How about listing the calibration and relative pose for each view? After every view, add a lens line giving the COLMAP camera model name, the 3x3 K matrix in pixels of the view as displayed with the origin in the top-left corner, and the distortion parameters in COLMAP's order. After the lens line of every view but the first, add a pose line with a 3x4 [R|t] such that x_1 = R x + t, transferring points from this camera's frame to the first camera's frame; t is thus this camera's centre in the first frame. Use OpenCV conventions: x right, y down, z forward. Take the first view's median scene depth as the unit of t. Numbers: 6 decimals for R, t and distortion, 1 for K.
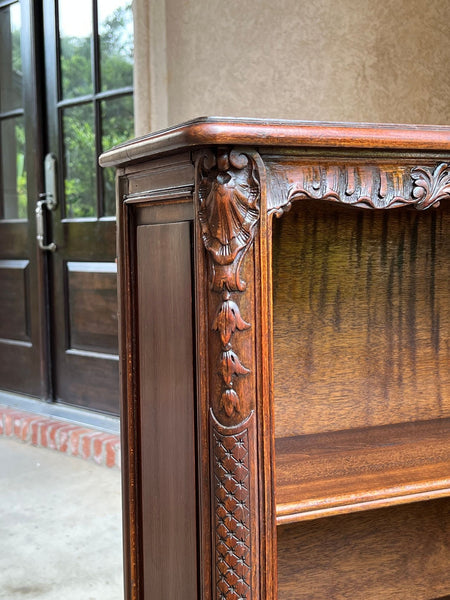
lens RADIAL K [[906.4, 0, 222.1], [0, 906.4, 304.6], [0, 0, 1]] dist [0.055459, 0.000000]
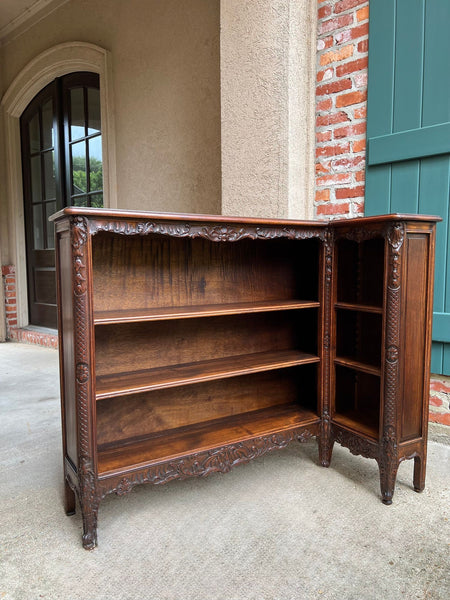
lens RADIAL K [[454.3, 0, 225.6], [0, 454.3, 302.9], [0, 0, 1]] dist [0.050887, -0.056047]
pose [[0.993777, 0.000645, 0.111382, 0.254292], [-0.001880, 0.999938, 0.010977, 0.097220], [-0.111368, -0.011118, 0.993717, -0.556227]]
